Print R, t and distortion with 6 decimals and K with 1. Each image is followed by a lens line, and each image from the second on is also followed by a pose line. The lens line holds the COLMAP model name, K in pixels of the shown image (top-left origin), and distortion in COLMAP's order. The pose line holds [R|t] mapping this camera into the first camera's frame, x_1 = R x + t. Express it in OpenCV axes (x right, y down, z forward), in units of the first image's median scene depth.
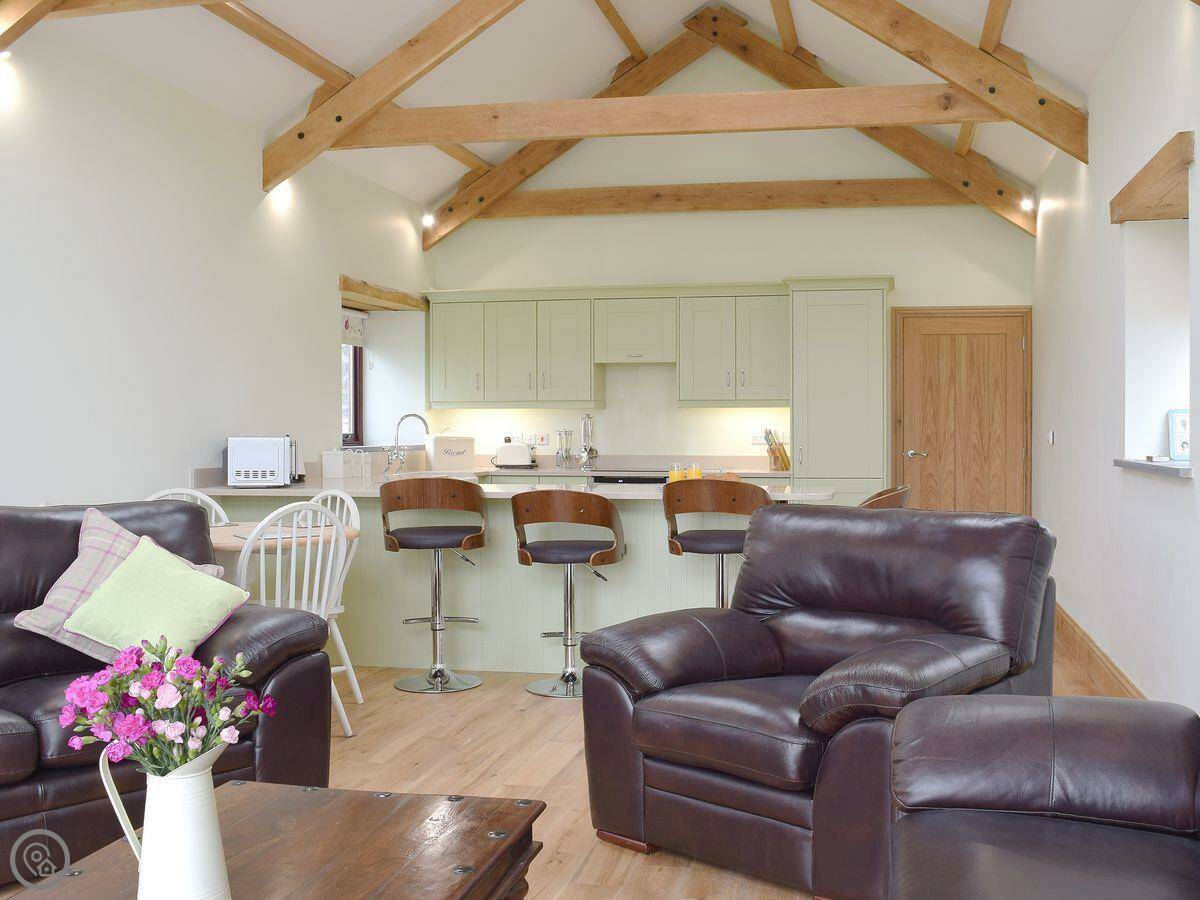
lens RADIAL K [[1236.0, 0, 600.0], [0, 1236.0, 450.0], [0, 0, 1]] dist [-0.066566, 0.009567]
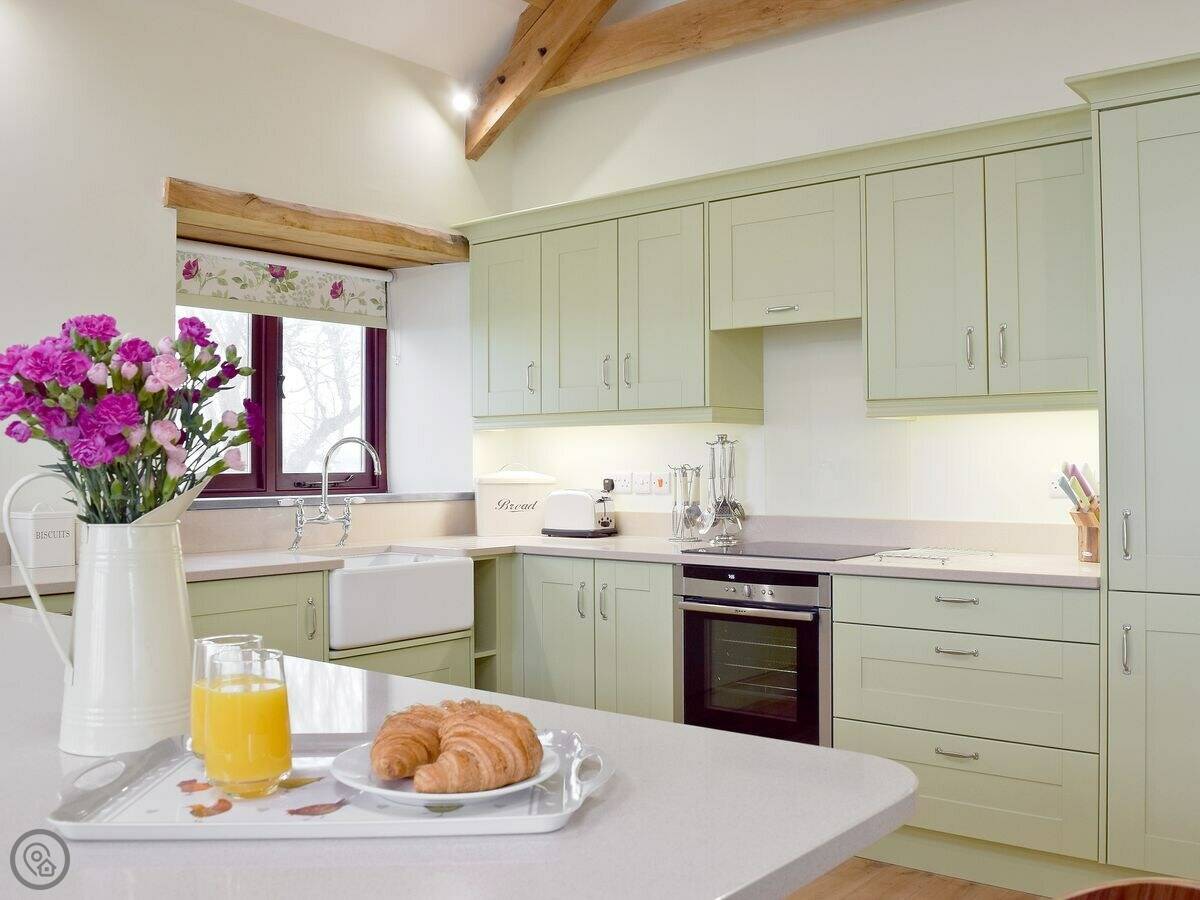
lens RADIAL K [[1145.5, 0, 600.0], [0, 1145.5, 450.0], [0, 0, 1]] dist [0.041922, -0.306173]
pose [[0.895996, -0.003324, -0.444050, 0.158776], [-0.008382, 0.999667, -0.024398, -0.010445], [0.443983, 0.025582, 0.895670, 0.555872]]
